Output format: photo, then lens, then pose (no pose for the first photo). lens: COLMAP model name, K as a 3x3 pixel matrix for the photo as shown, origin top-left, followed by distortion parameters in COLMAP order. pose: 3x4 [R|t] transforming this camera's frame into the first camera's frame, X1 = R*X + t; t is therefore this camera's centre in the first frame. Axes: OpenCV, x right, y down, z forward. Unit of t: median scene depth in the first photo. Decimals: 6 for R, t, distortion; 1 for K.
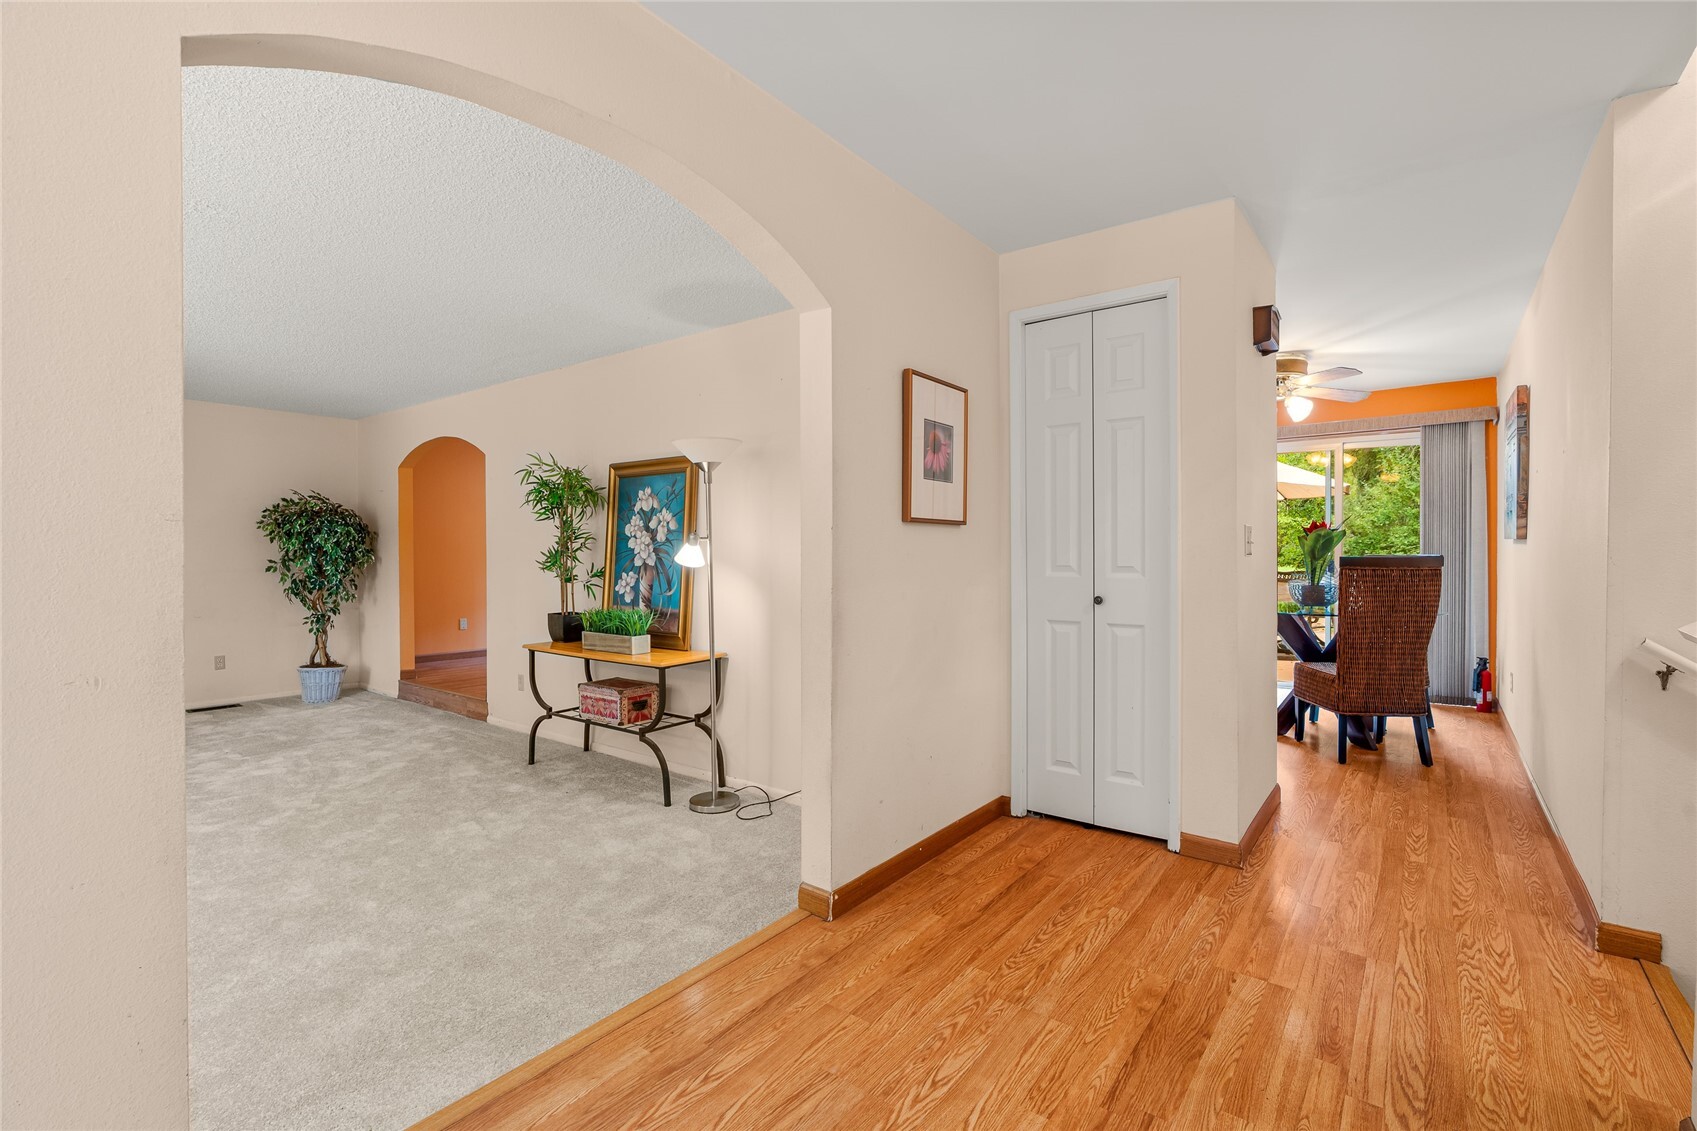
lens RADIAL K [[790.6, 0, 842.5], [0, 790.6, 562.5], [0, 0, 1]] dist [-0.001803, -0.000061]
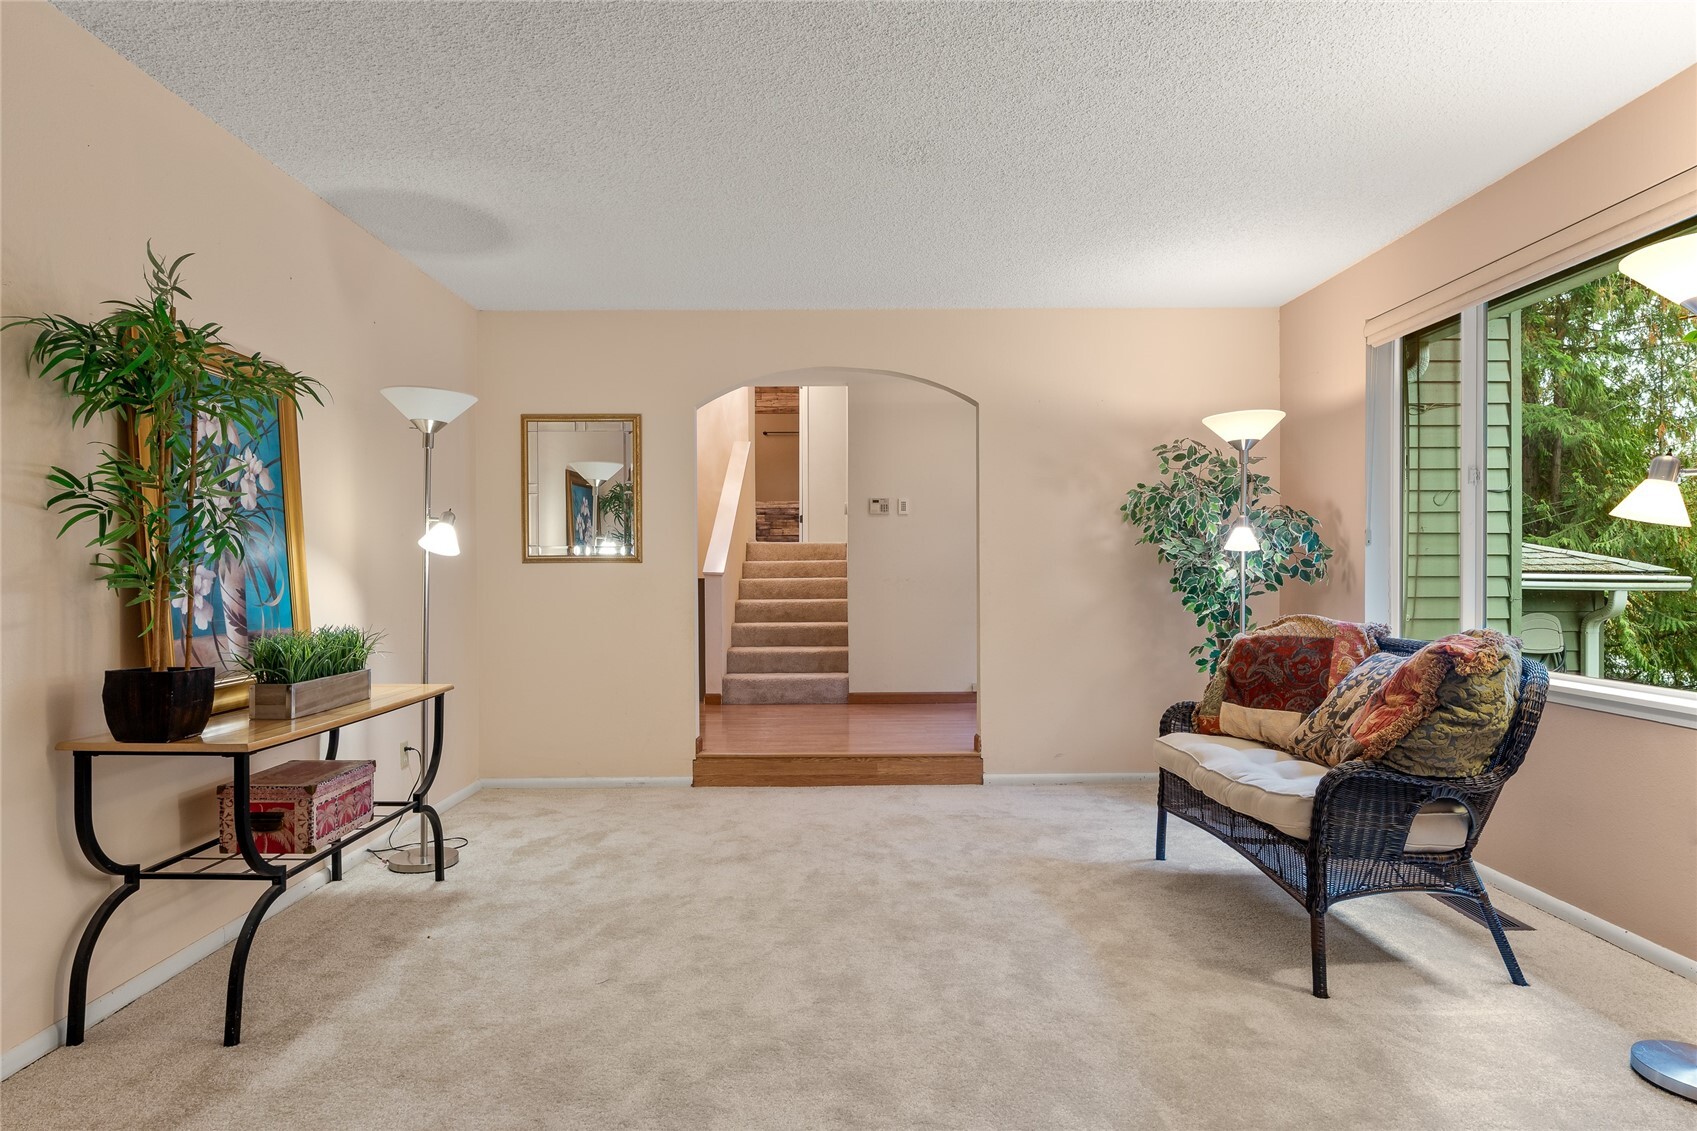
lens RADIAL K [[968.5, 0, 802.6], [0, 968.5, 572.7], [0, 0, 1]] dist [-0.002627, 0.000514]
pose [[-0.568670, 0.000883, 0.822565, -0.953195], [0.015487, 0.999834, 0.009633, 0.015959], [-0.822420, 0.018217, -0.568589, 1.024721]]
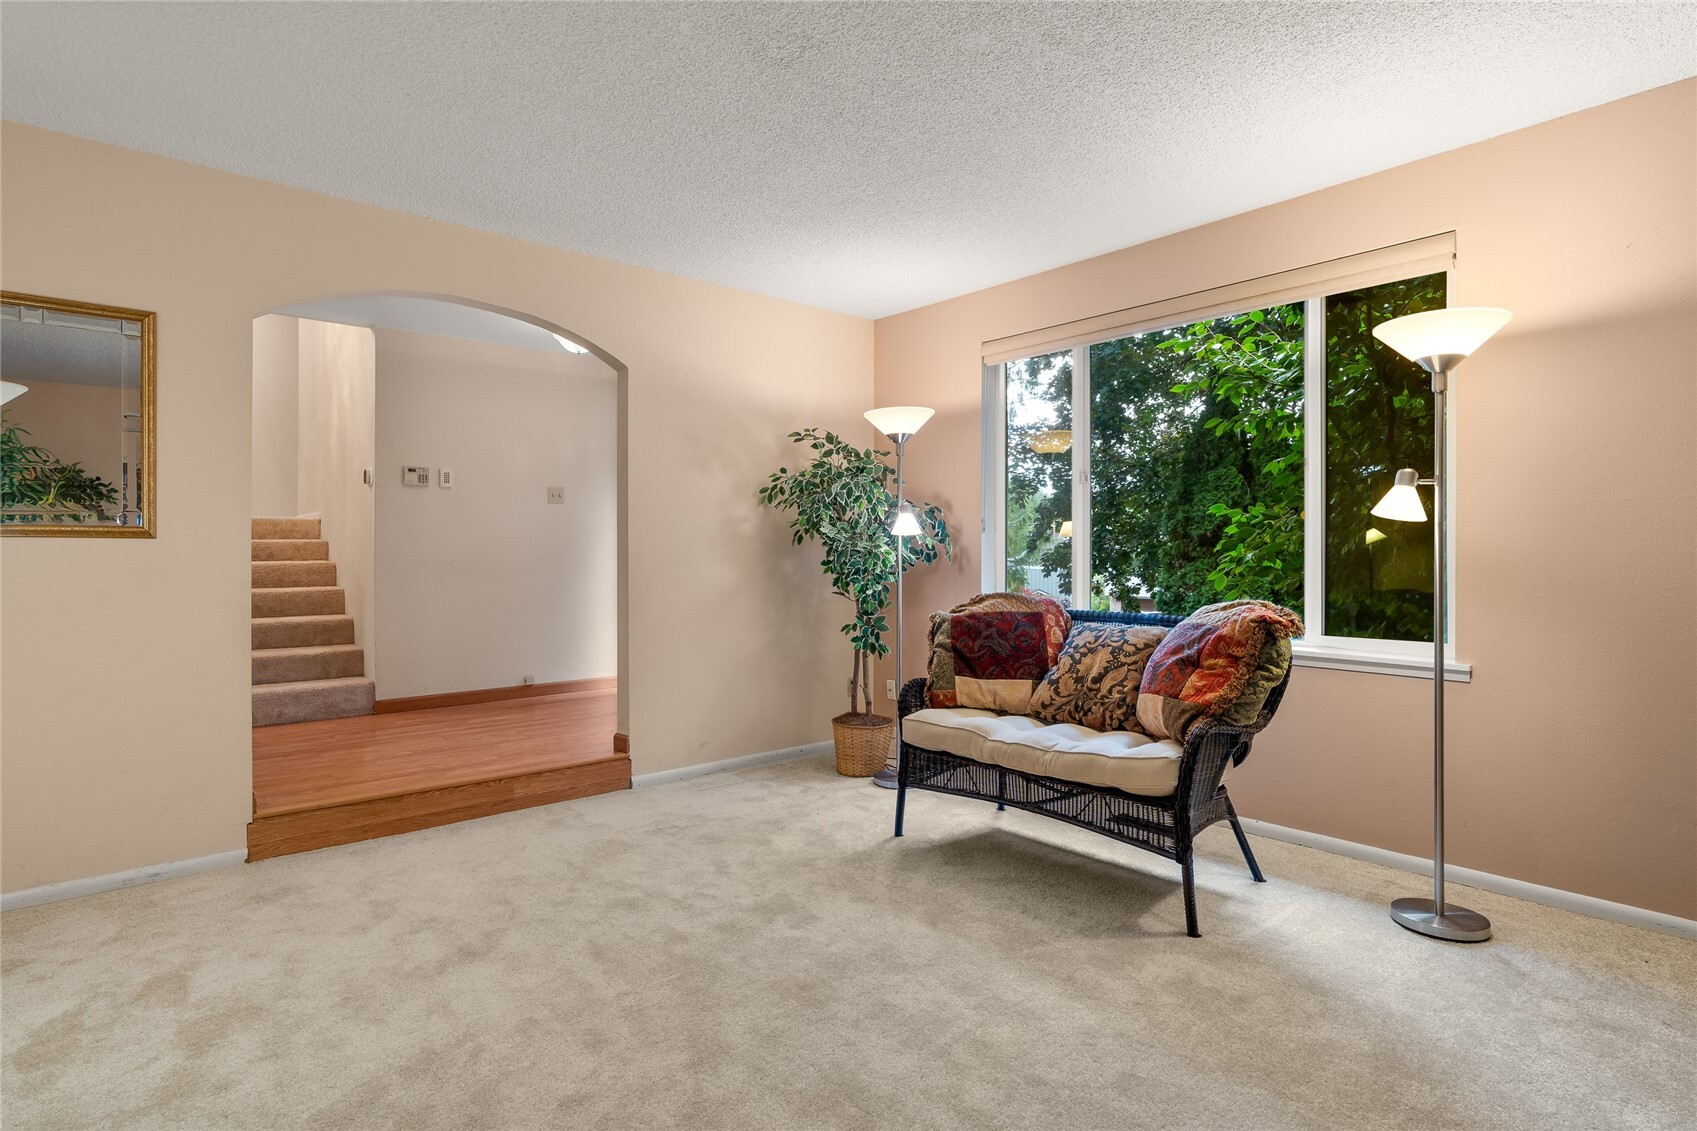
lens RADIAL K [[883.2, 0, 822.3], [0, 883.2, 552.2], [0, 0, 1]] dist [-0.007655, 0.002284]
pose [[-0.970546, 0.000809, 0.240915, -0.597482], [0.003874, 0.999917, 0.012248, 0.016655], [-0.240885, 0.012820, -0.970469, 1.064780]]
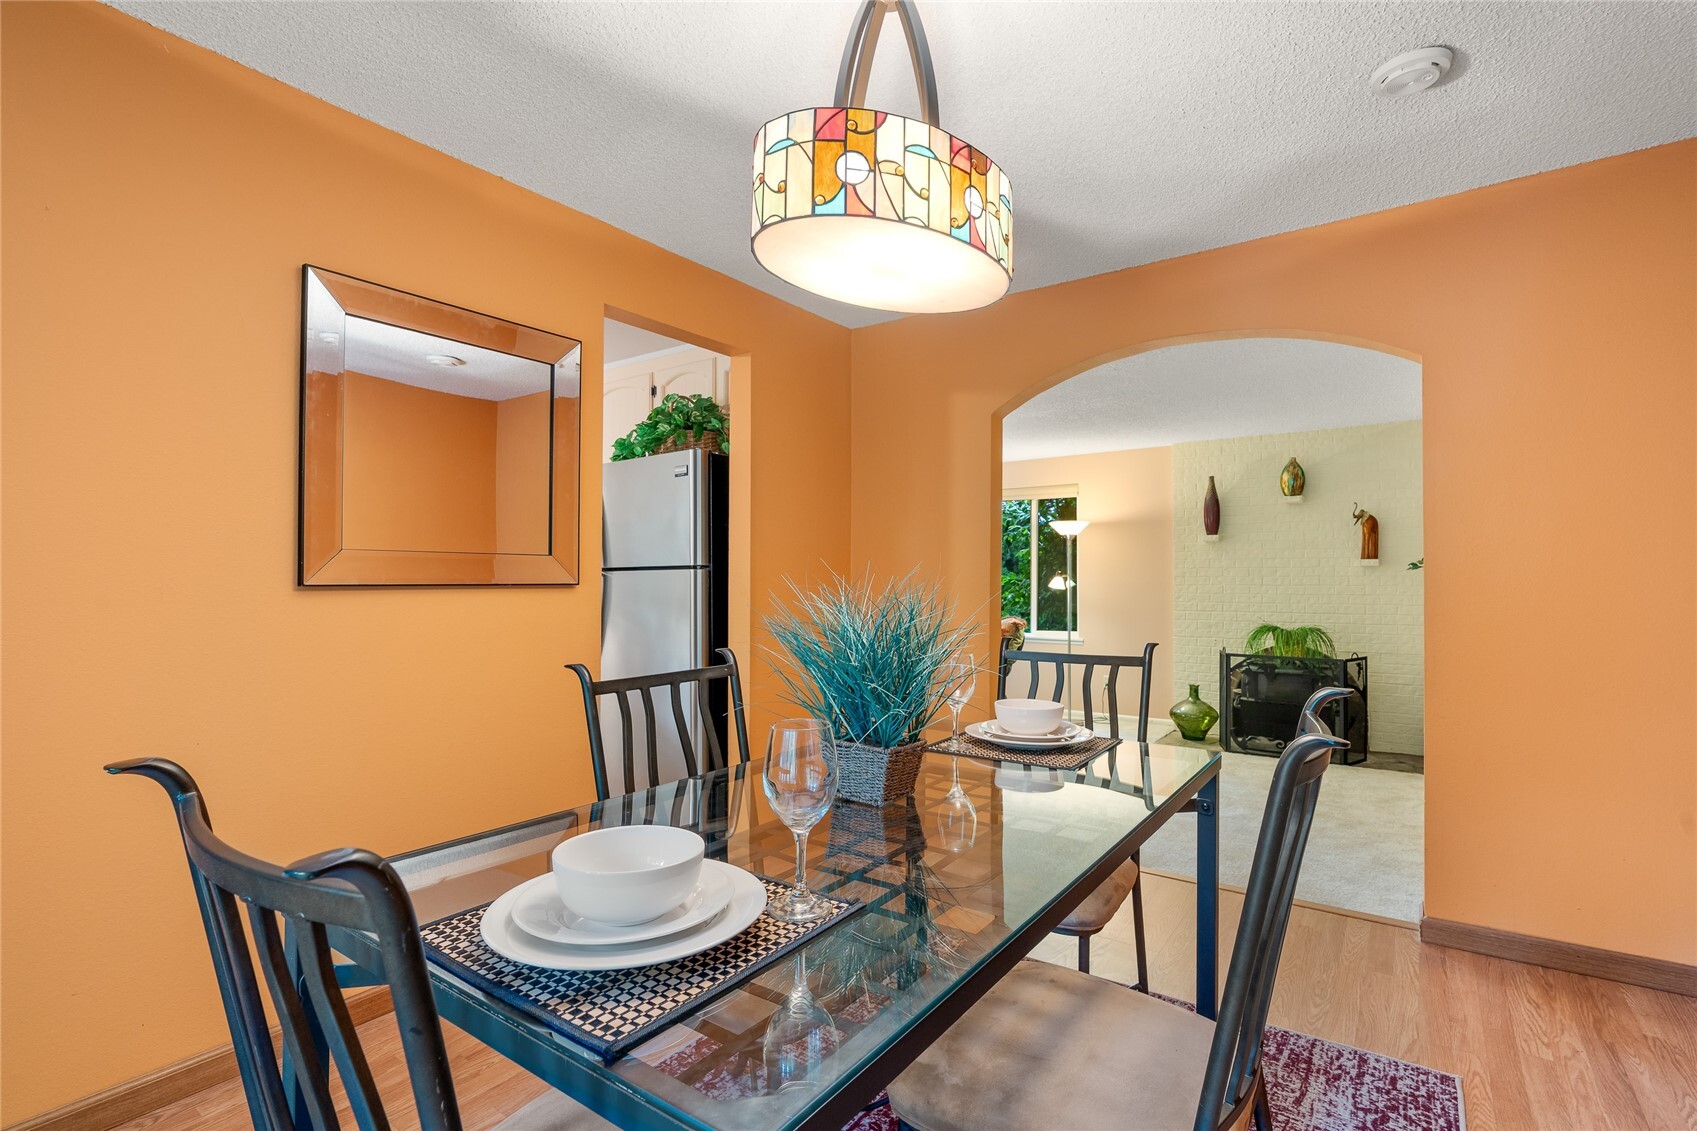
lens RADIAL K [[801.9, 0, 848.0], [0, 801.9, 586.2], [0, 0, 1]] dist [-0.003247, -0.000206]
pose [[-0.999812, 0.002282, -0.019276, -0.403672], [0.001984, 0.999879, 0.015455, -0.024929], [0.019308, 0.015414, -0.999695, 1.896477]]
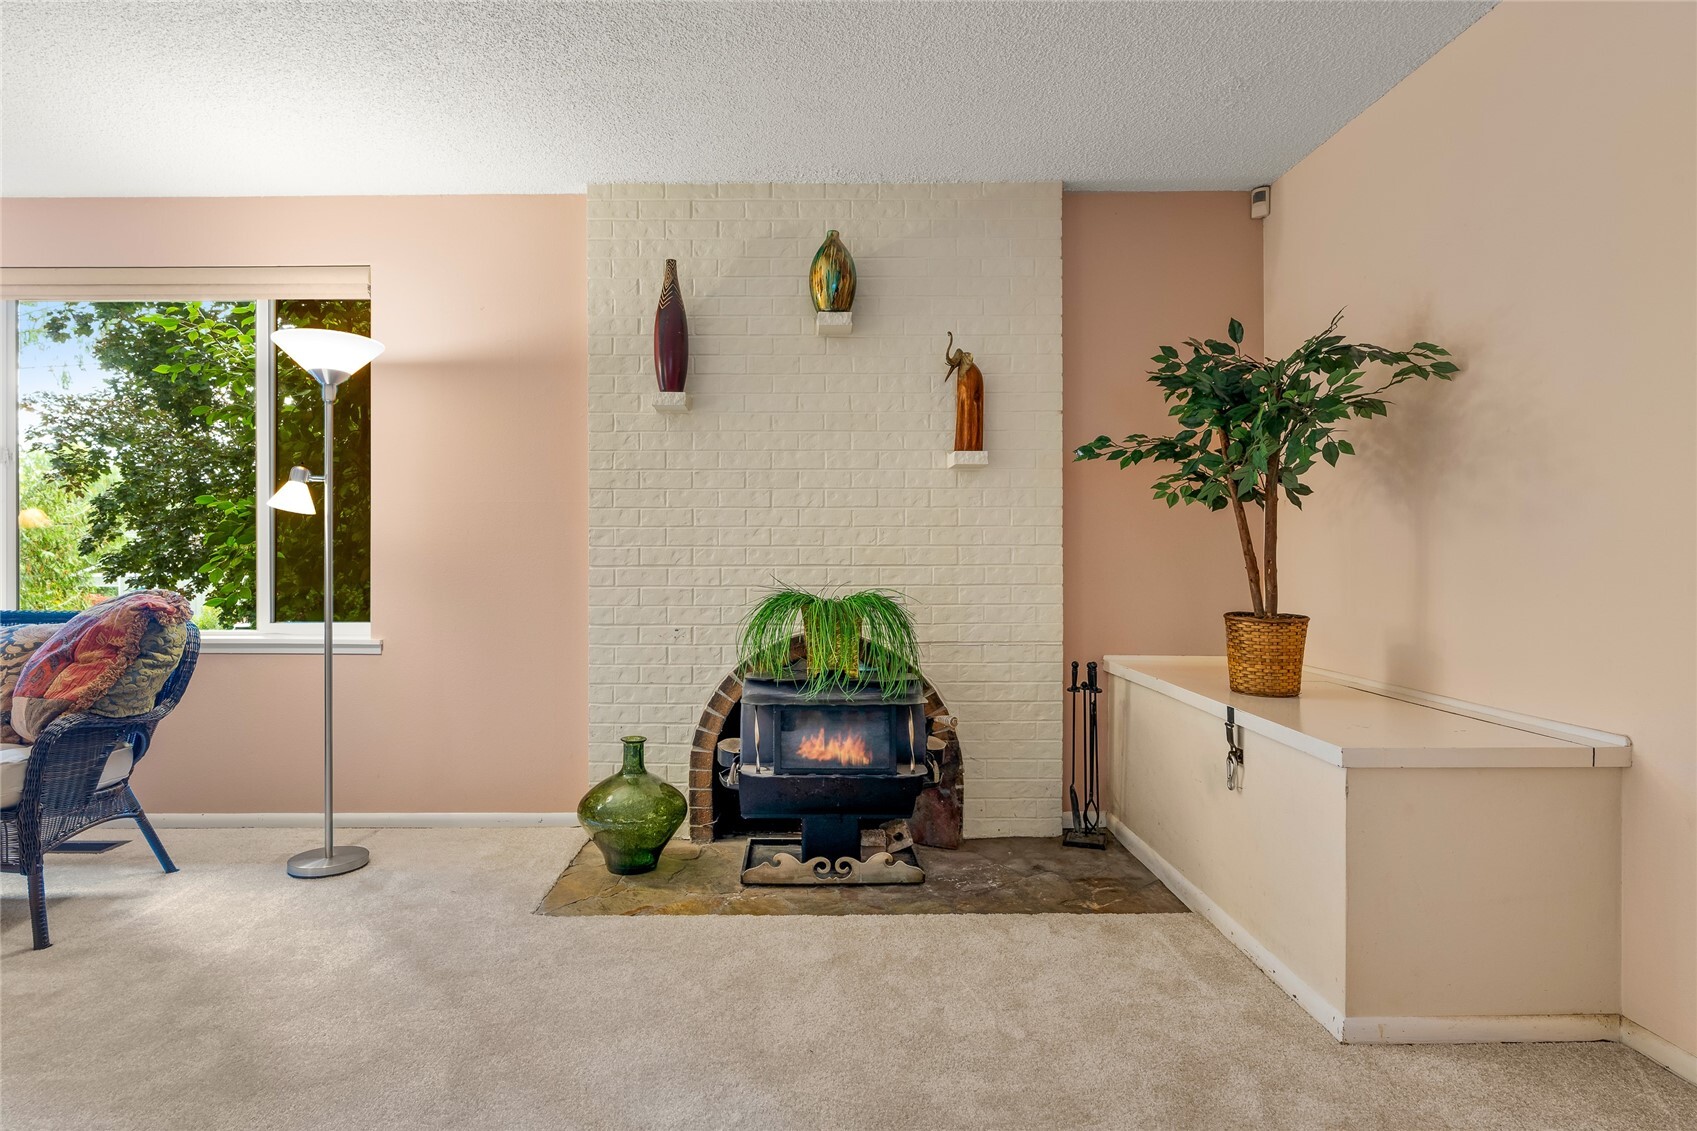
lens RADIAL K [[895.6, 0, 840.4], [0, 895.6, 560.8], [0, 0, 1]] dist [-0.014789, 0.007279]
pose [[-0.799730, 0.004105, -0.600346, -0.744069], [-0.005982, 0.999872, 0.014806, 0.026820], [0.600330, 0.015432, -0.799604, 1.164755]]
